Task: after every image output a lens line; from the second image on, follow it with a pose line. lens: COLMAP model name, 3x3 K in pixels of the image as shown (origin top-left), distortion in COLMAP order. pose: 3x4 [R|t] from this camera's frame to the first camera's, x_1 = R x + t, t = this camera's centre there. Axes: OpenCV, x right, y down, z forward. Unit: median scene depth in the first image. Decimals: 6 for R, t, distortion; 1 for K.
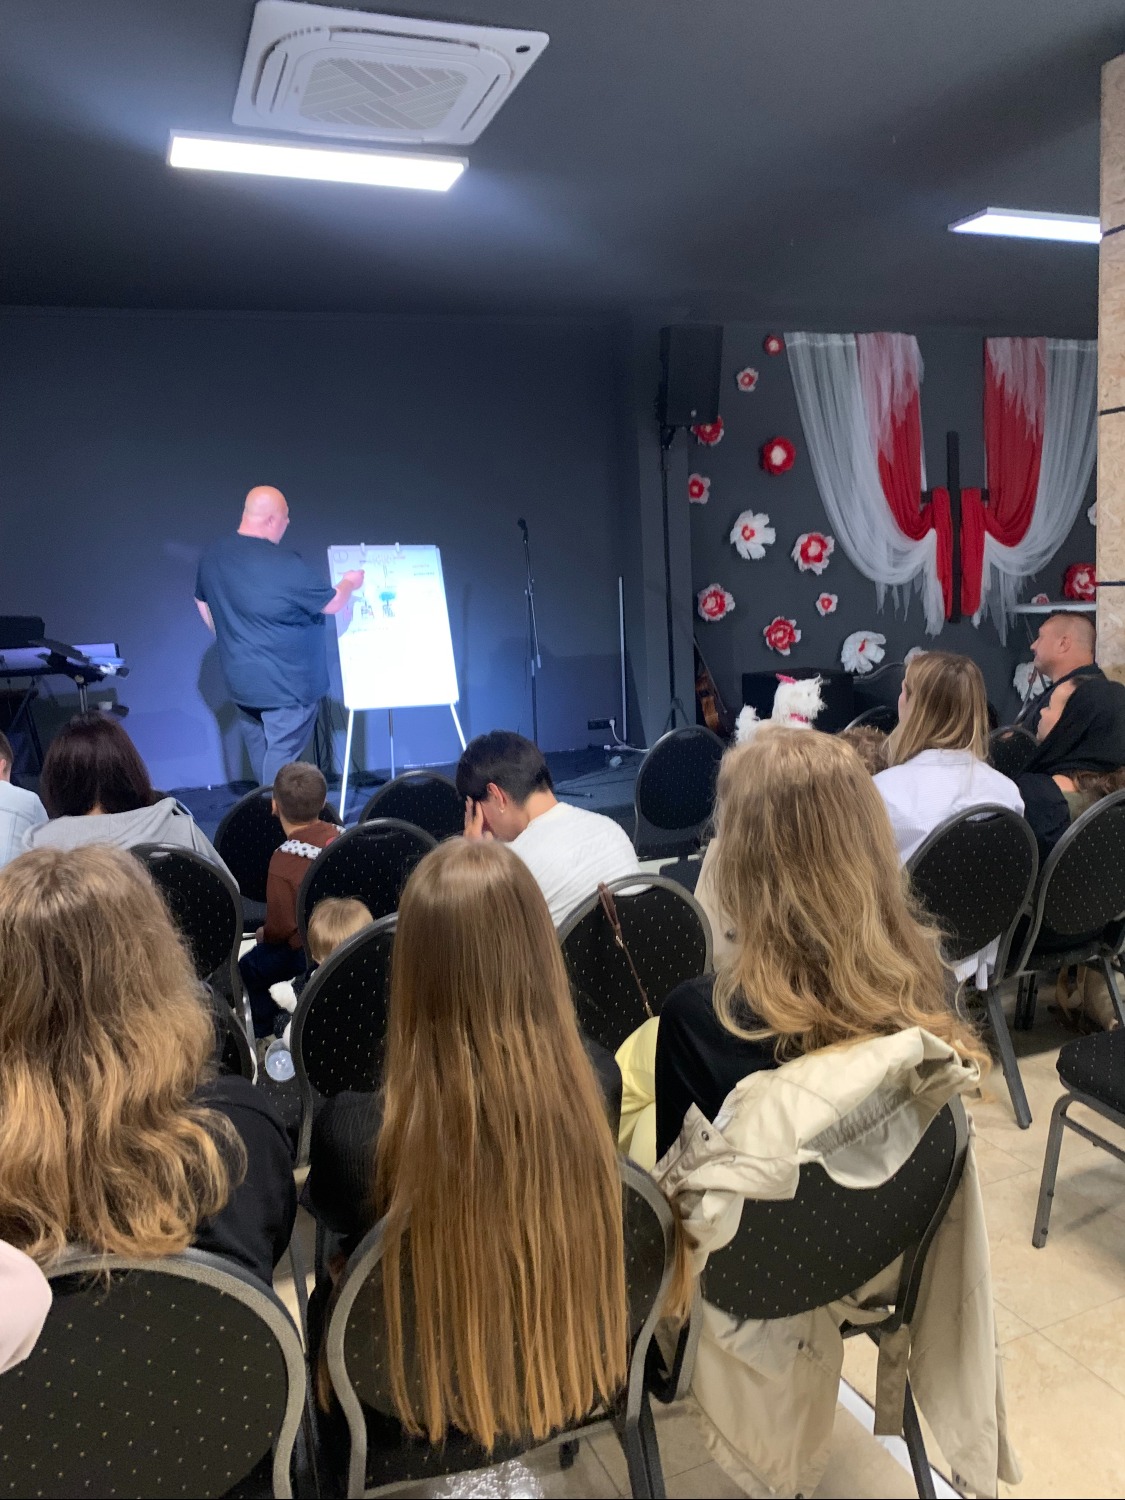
lens RADIAL K [[1144.9, 0, 566.7], [0, 1144.9, 743.2], [0, 0, 1]] dist [0.021965, -0.021583]
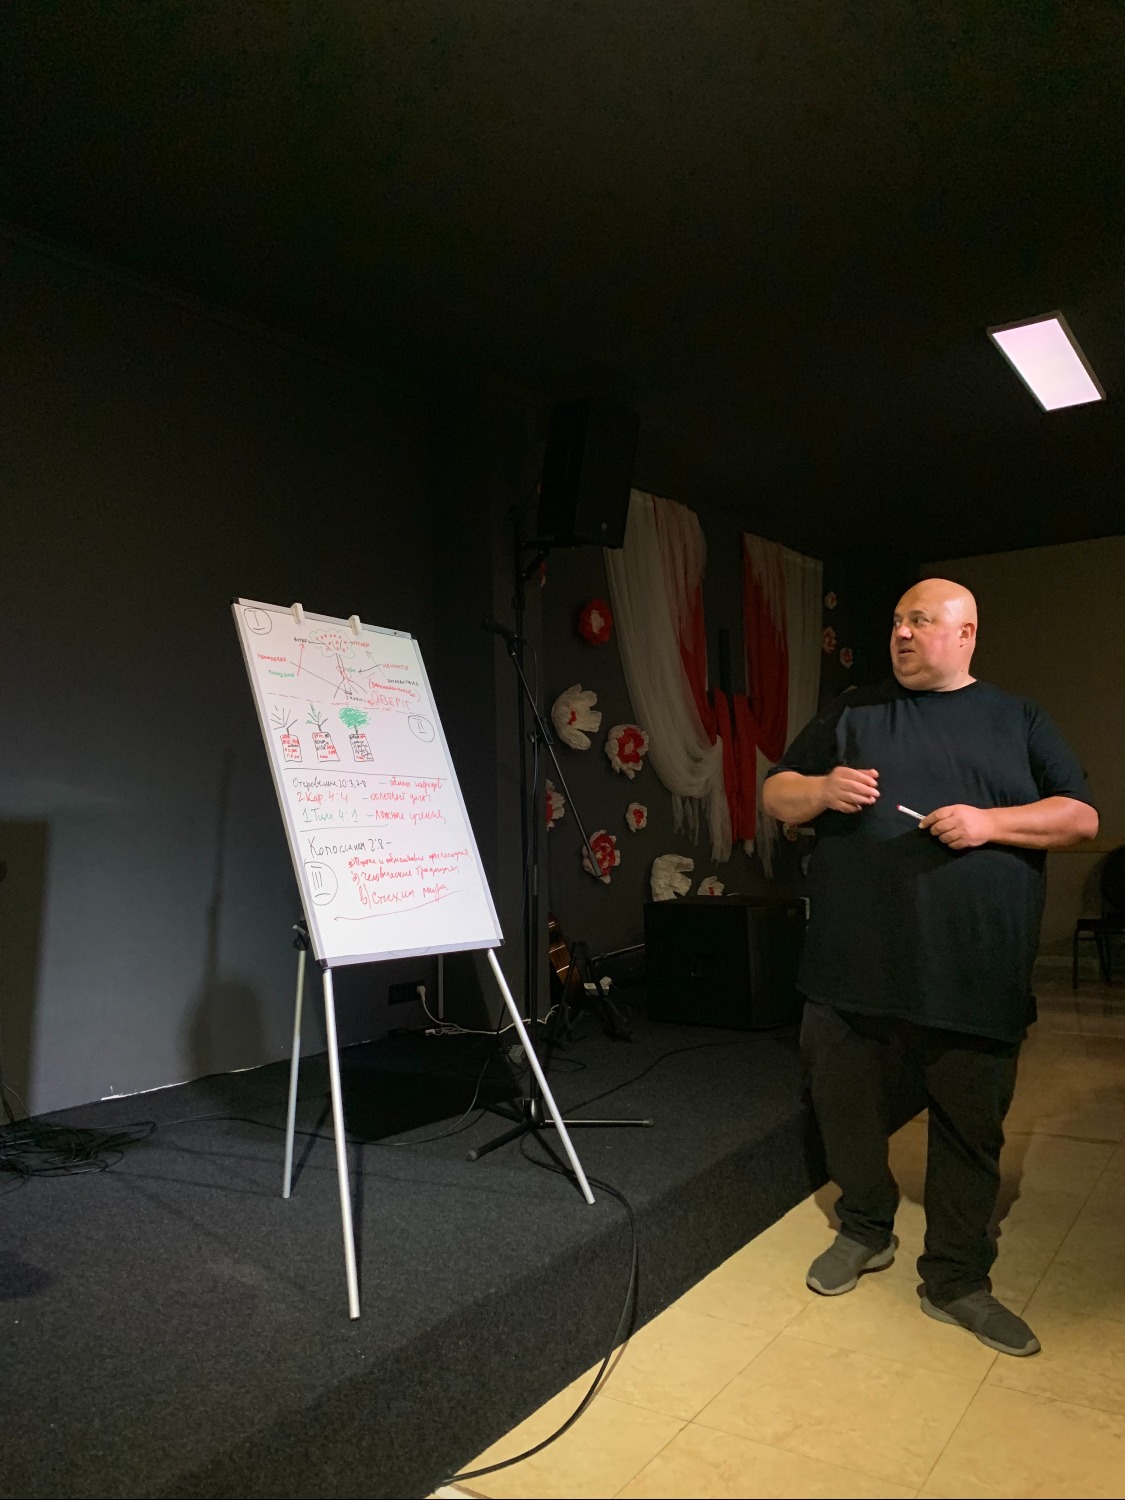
lens RADIAL K [[1144.9, 0, 577.4], [0, 1144.9, 741.8], [0, 0, 1]] dist [0.021965, -0.021583]
pose [[0.787695, 0.080161, 0.610828, -0.276500], [0.069753, 0.973518, -0.217709, -0.007223], [-0.612104, 0.214095, 0.761243, 0.436649]]
